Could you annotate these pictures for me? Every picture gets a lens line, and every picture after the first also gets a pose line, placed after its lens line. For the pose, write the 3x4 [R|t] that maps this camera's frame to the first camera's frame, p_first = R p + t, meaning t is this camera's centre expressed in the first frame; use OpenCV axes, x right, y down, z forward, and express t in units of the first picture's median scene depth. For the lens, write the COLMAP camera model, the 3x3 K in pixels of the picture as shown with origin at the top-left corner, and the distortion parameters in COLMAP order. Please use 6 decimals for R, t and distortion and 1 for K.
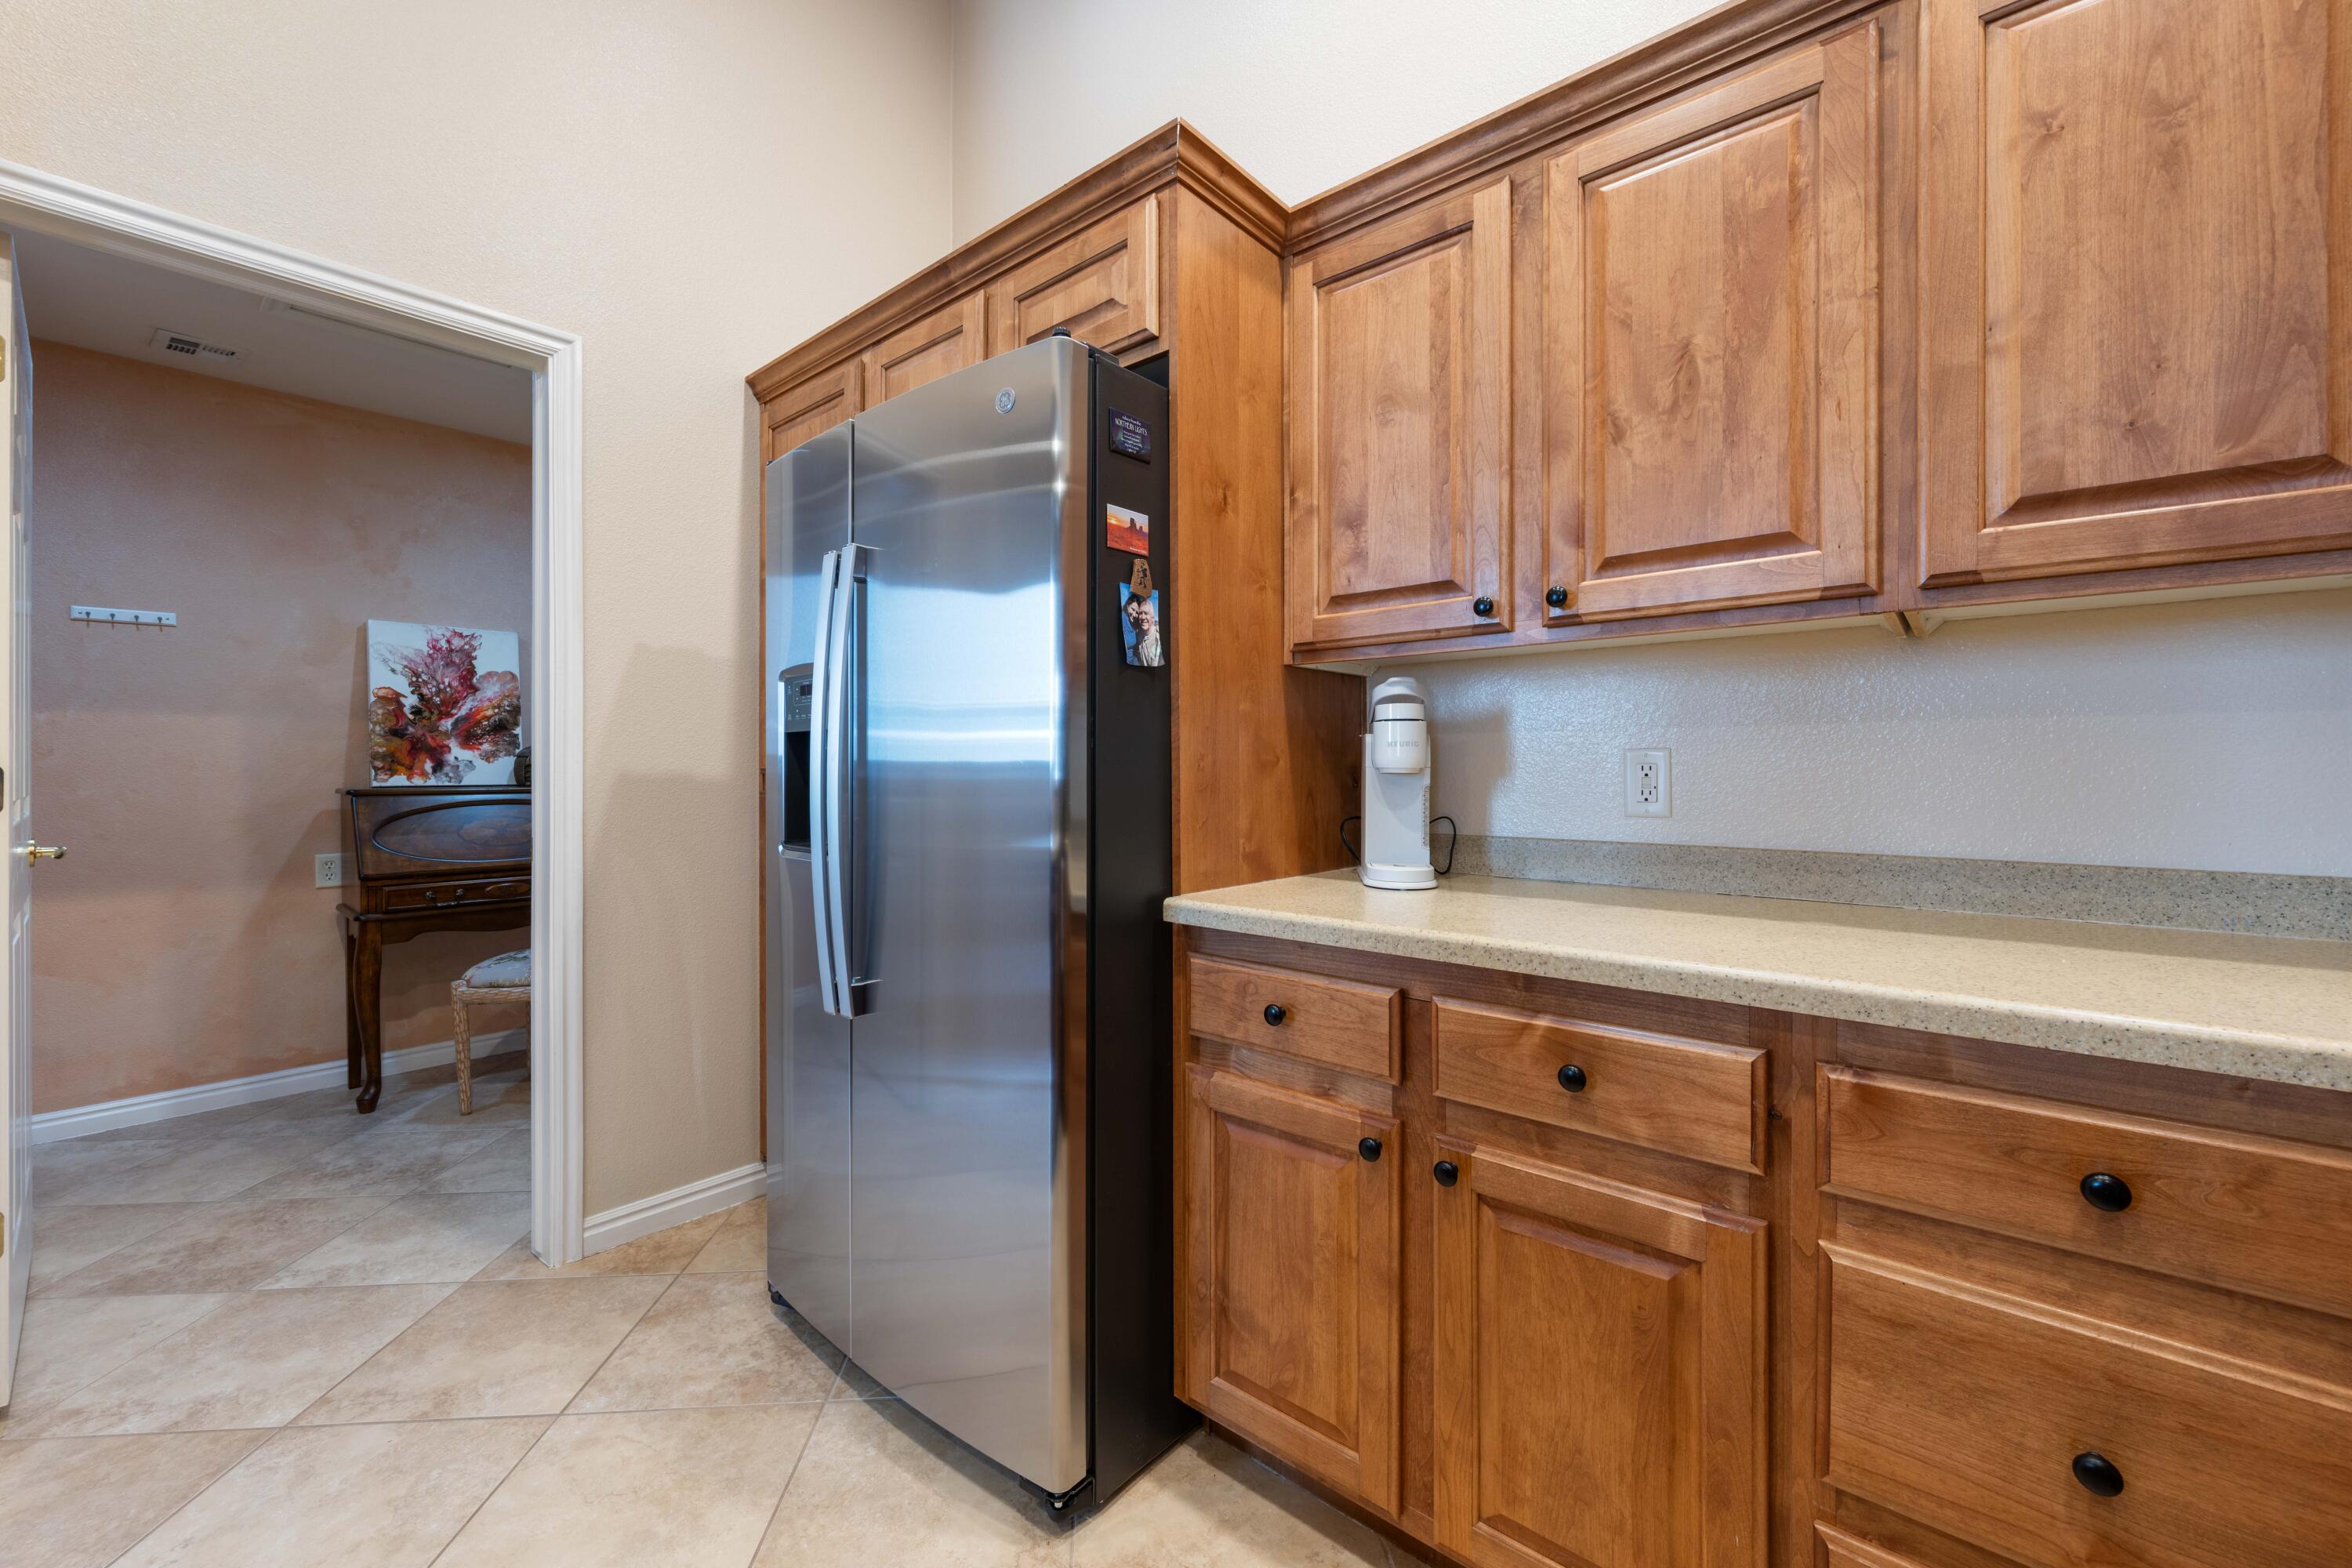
lens RADIAL K [[923.1, 0, 1199.3], [0, 923.1, 769.5], [0, 0, 1]] dist [-0.003004, 0.000748]
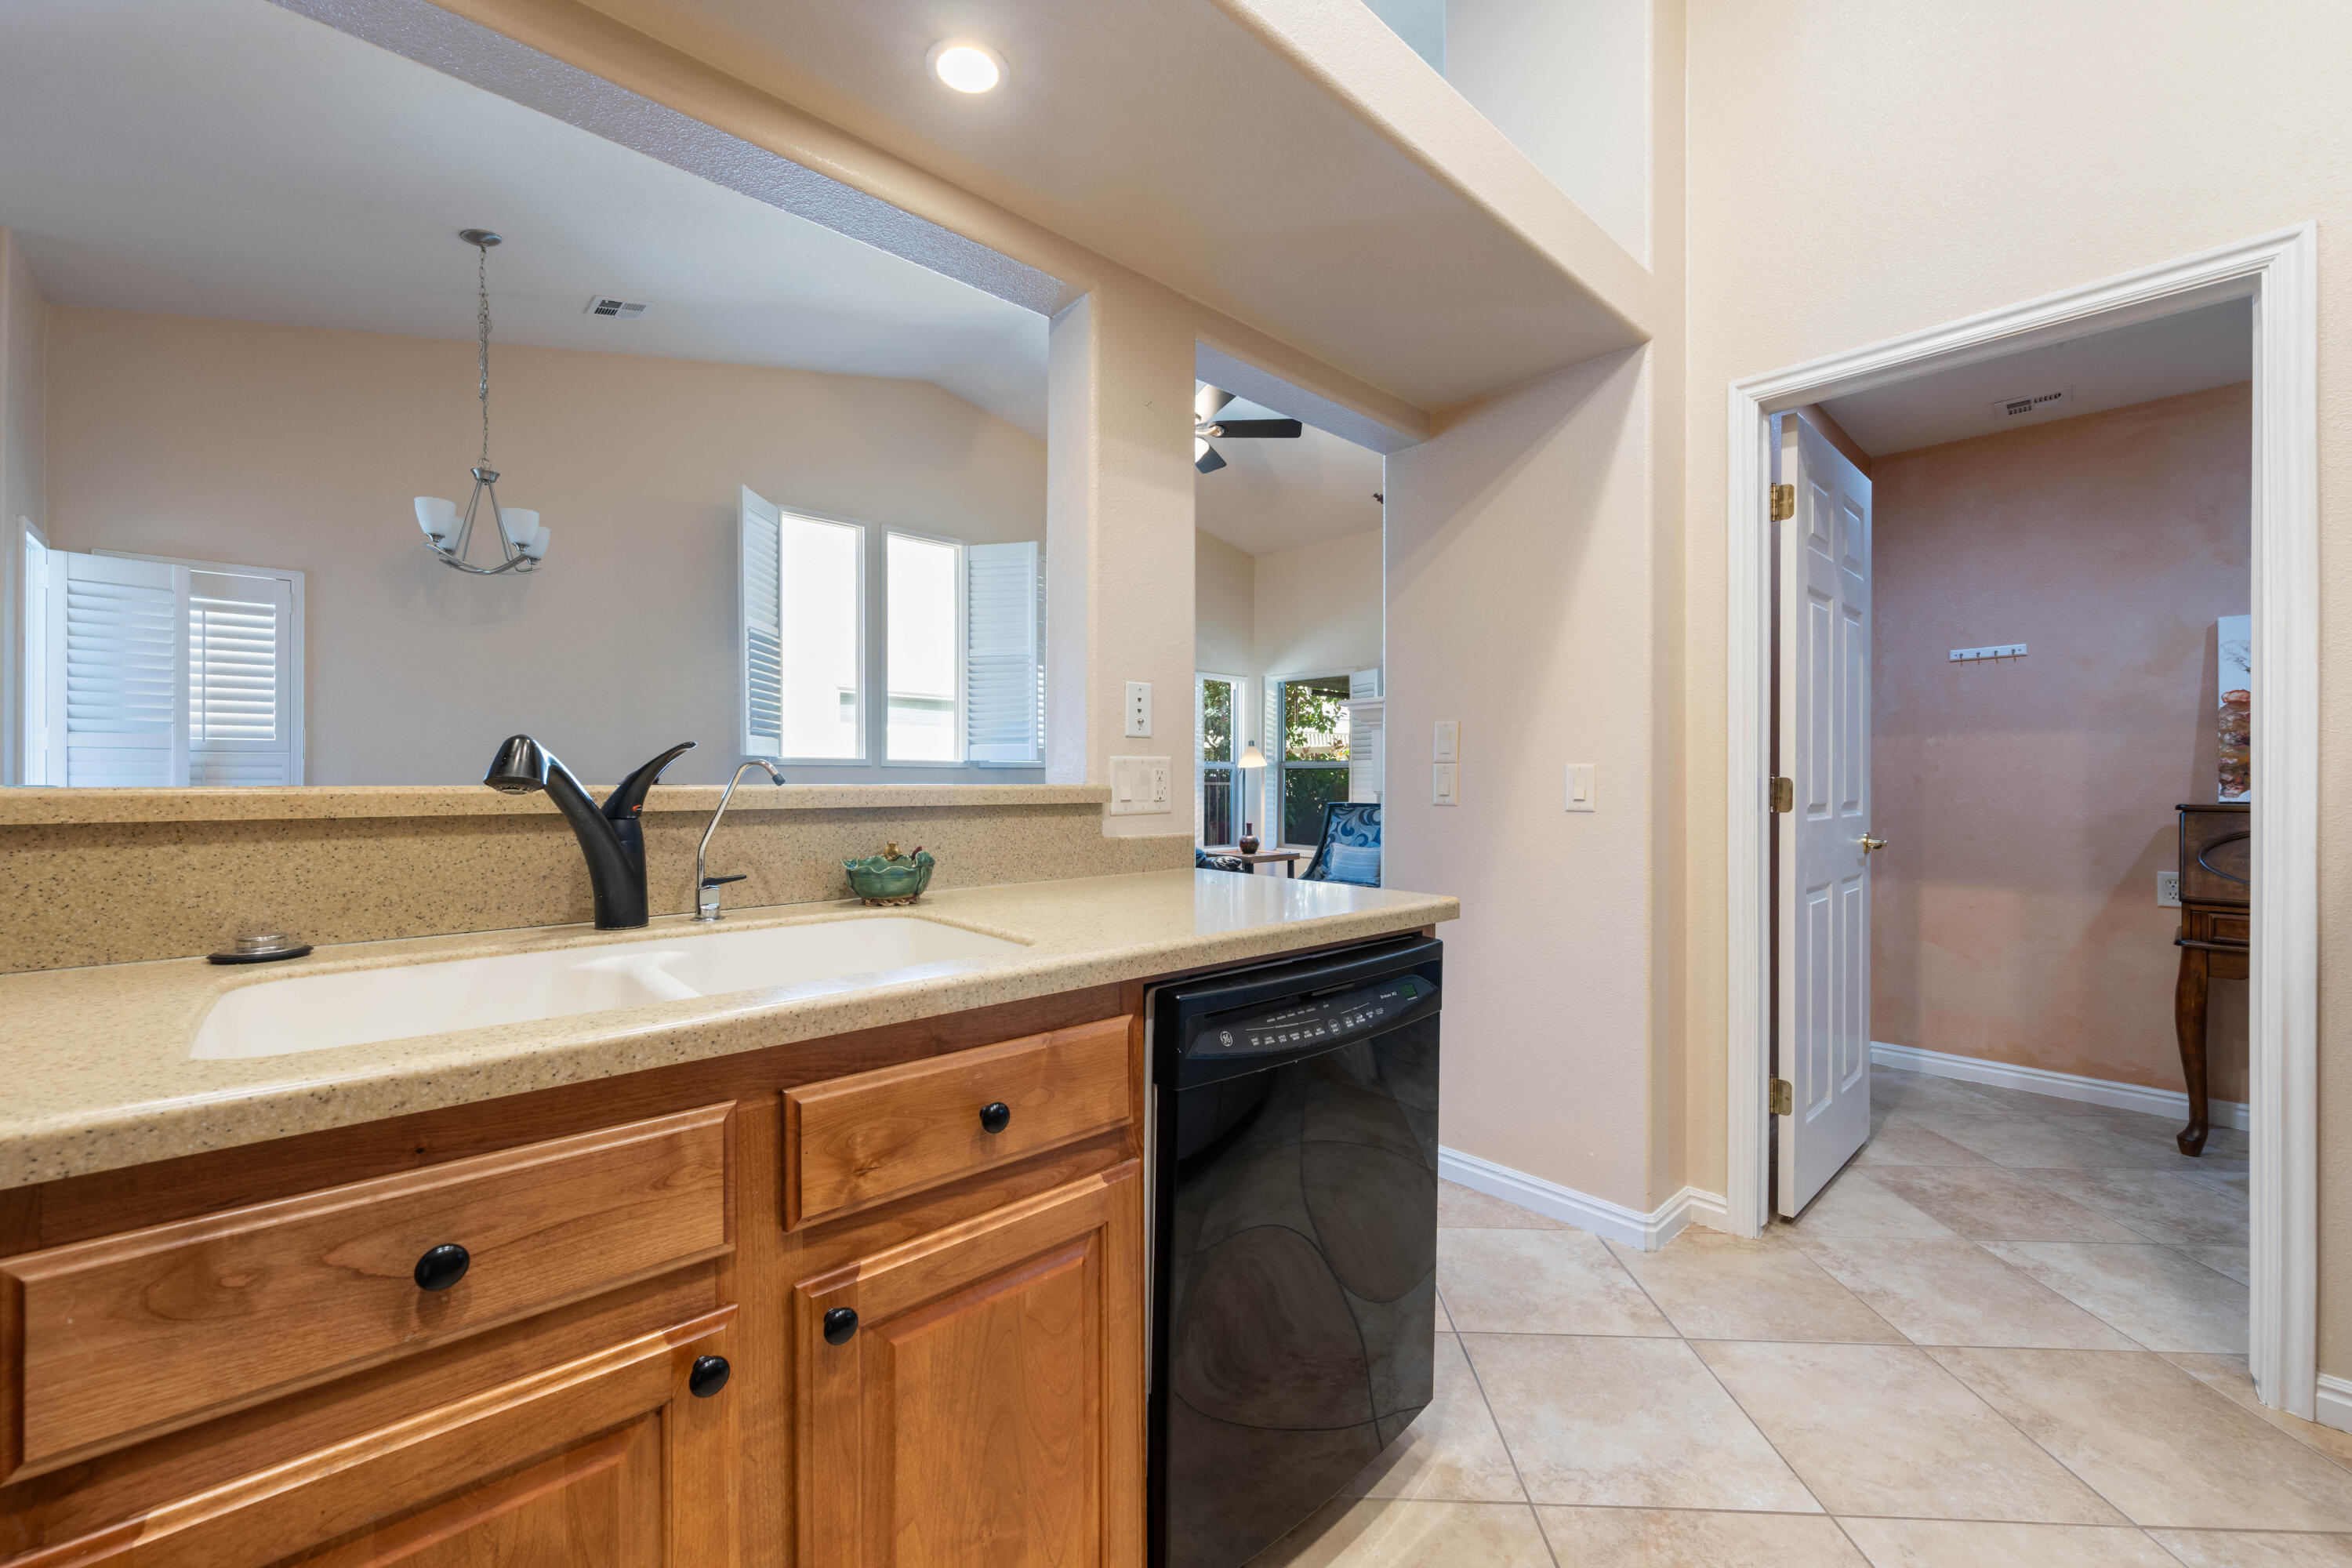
lens RADIAL K [[923.1, 0, 1164.3], [0, 923.1, 781.9], [0, 0, 1]] dist [-0.003004, 0.000748]
pose [[-0.137564, 0.000398, -0.990493, 0.146570], [-0.002217, 0.999997, 0.000710, 0.000642], [0.990490, 0.002293, -0.137563, 0.107157]]
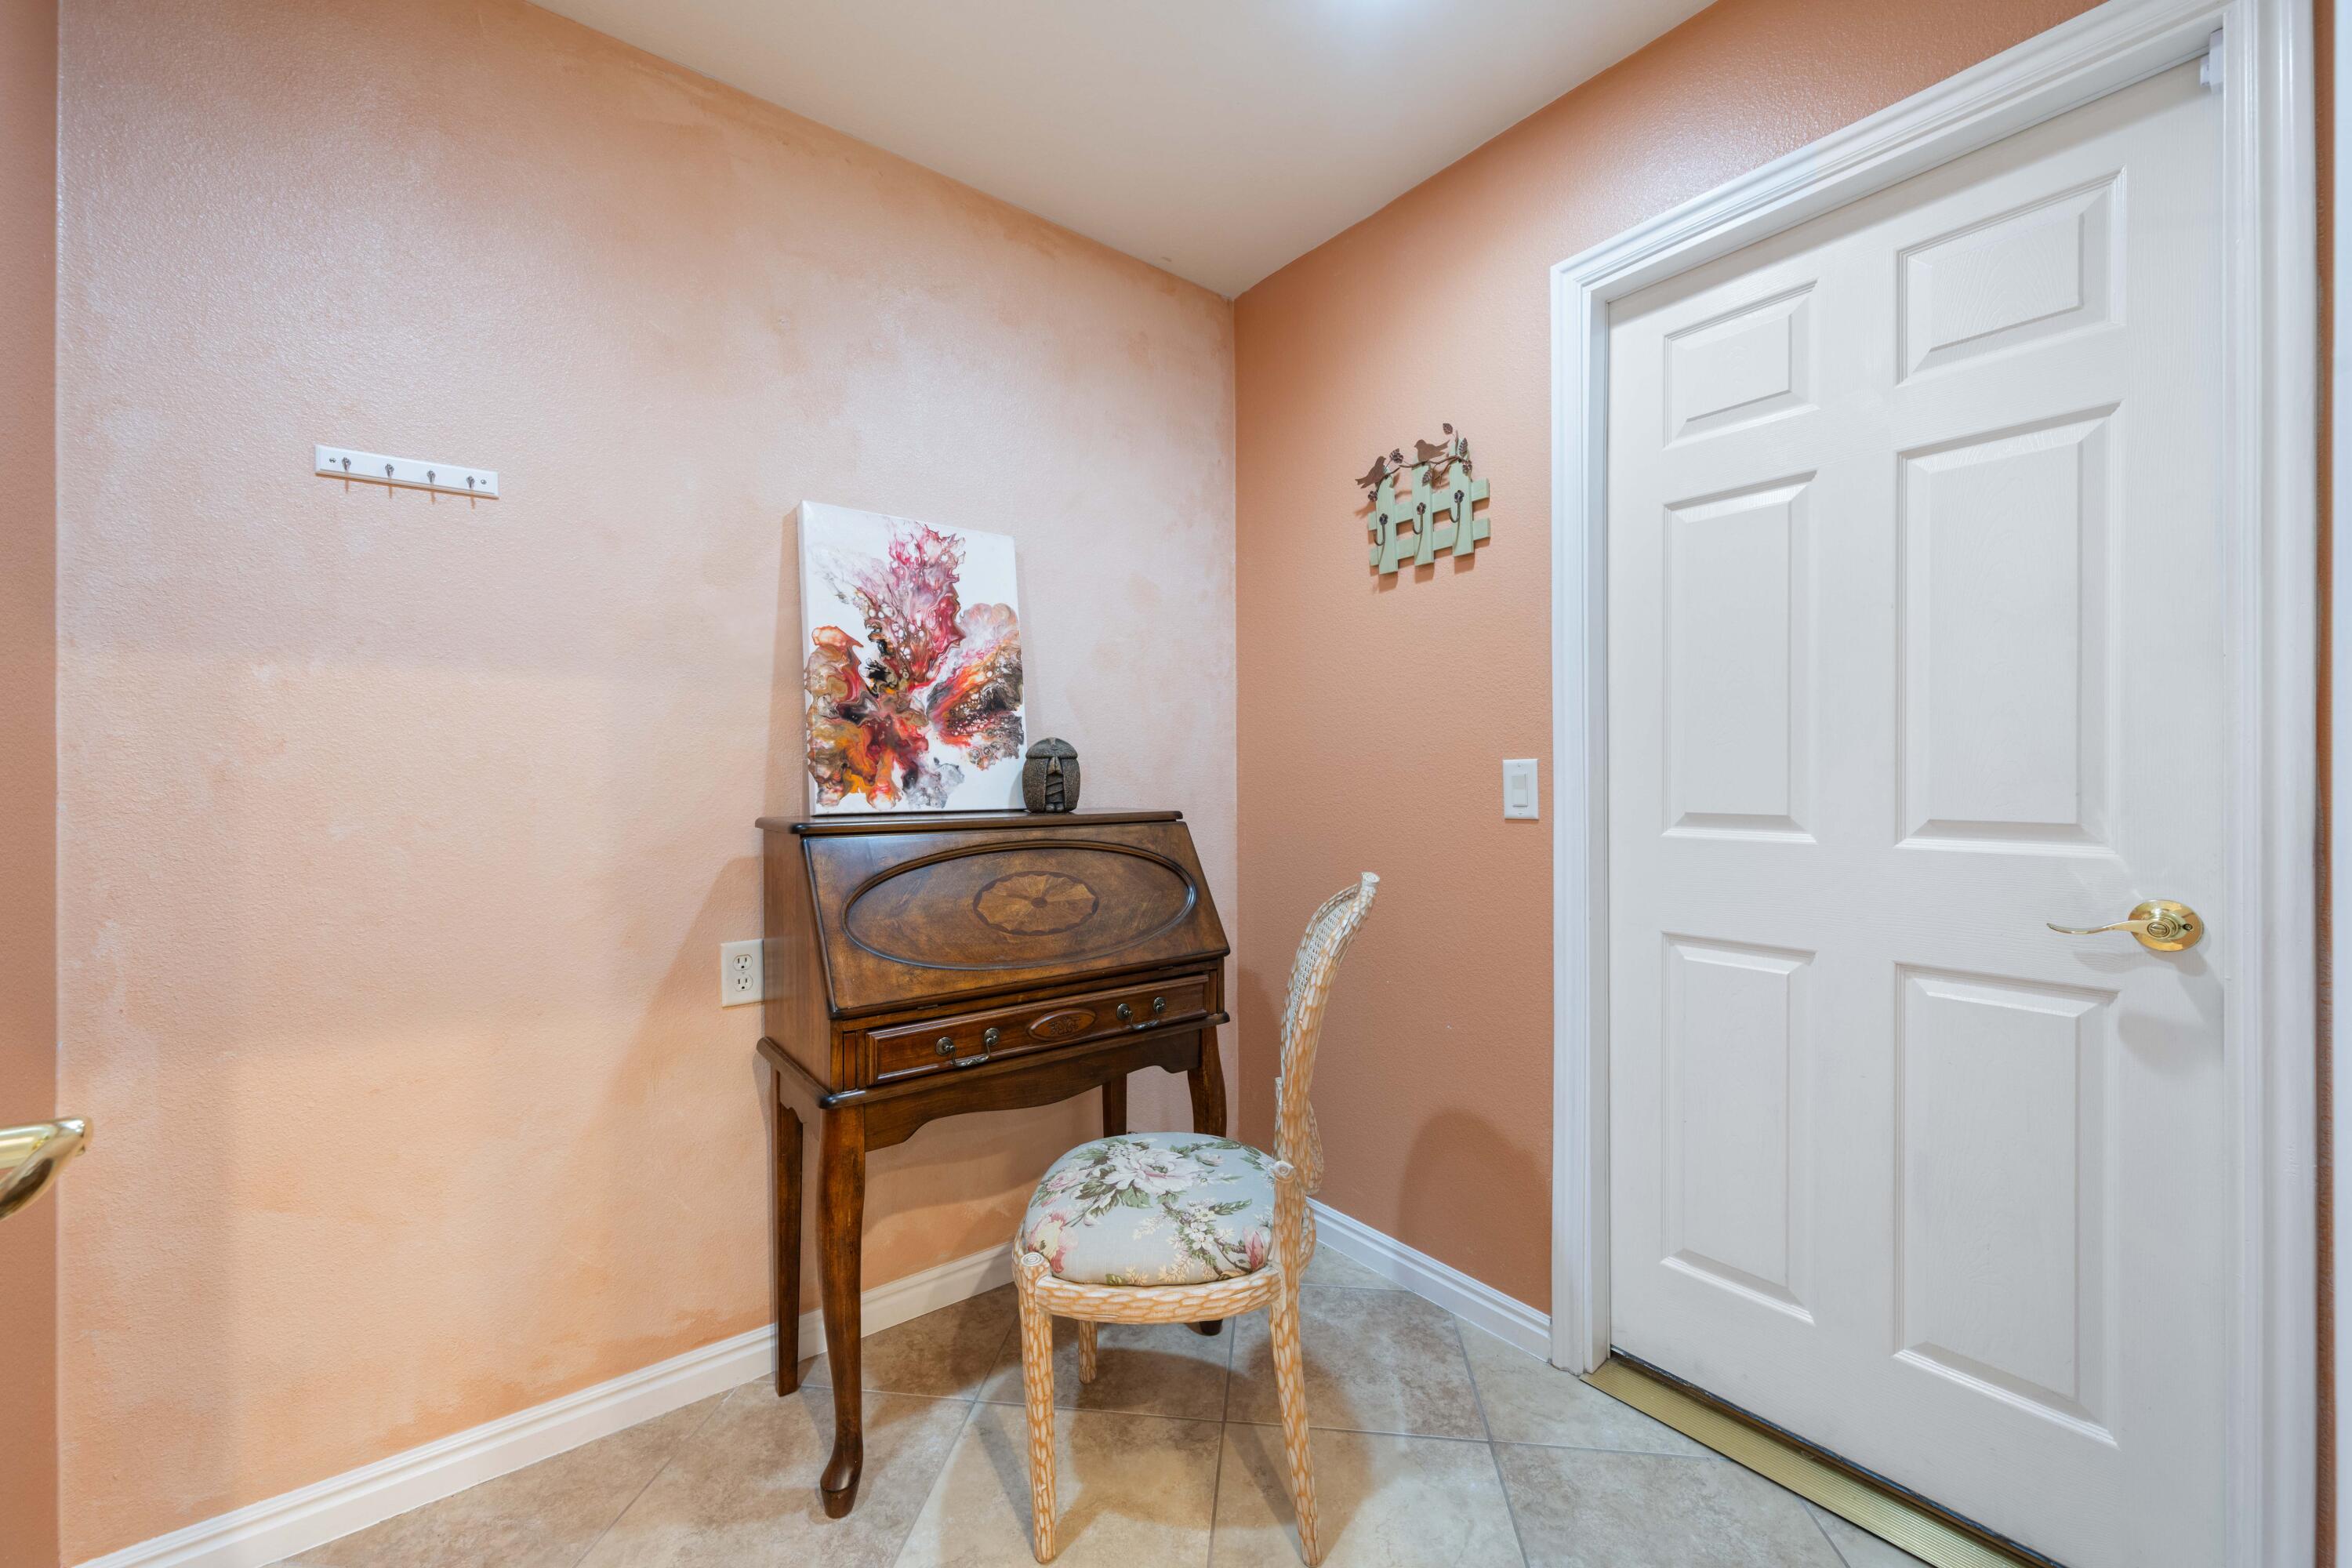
lens RADIAL K [[923.1, 0, 1206.2], [0, 923.1, 778.2], [0, 0, 1]] dist [-0.003004, 0.000748]
pose [[0.982766, -0.000847, -0.184851, -0.620504], [0.000849, 1.000000, -0.000067, -0.001955], [0.184851, -0.000091, 0.982767, 0.560505]]
